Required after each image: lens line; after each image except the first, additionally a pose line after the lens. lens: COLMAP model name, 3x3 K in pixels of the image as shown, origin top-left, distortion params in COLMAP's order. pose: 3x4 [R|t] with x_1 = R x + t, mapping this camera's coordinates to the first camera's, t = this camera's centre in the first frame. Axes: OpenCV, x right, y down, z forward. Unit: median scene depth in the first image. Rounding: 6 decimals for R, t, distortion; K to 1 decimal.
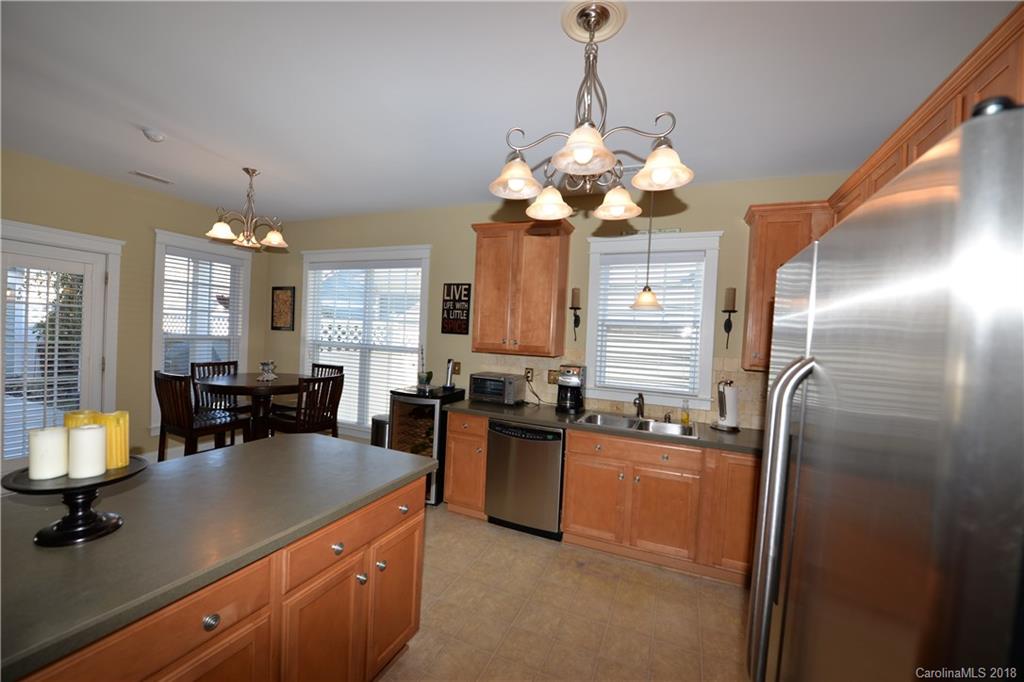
lens RADIAL K [[406.8, 0, 510.6], [0, 406.8, 344.7], [0, 0, 1]] dist [-0.017944, -0.000429]
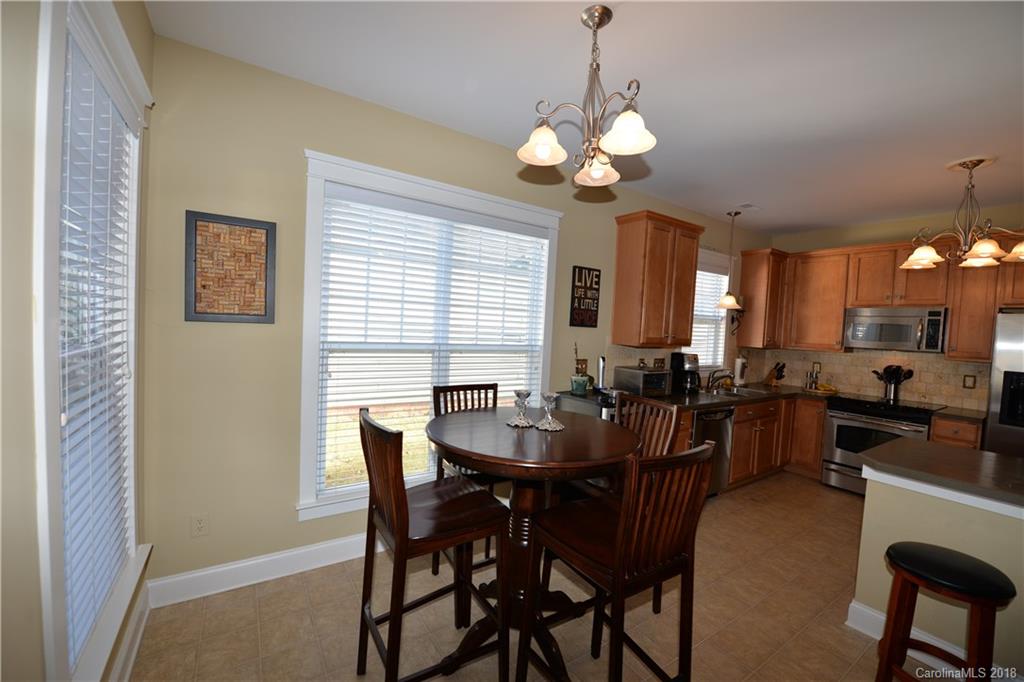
lens RADIAL K [[406.8, 0, 508.4], [0, 406.8, 345.3], [0, 0, 1]] dist [-0.017944, -0.000429]
pose [[0.553820, -0.063091, 0.830243, -0.938367], [0.002331, 0.997239, 0.074227, -0.051563], [-0.832633, -0.039173, 0.552438, 0.657352]]
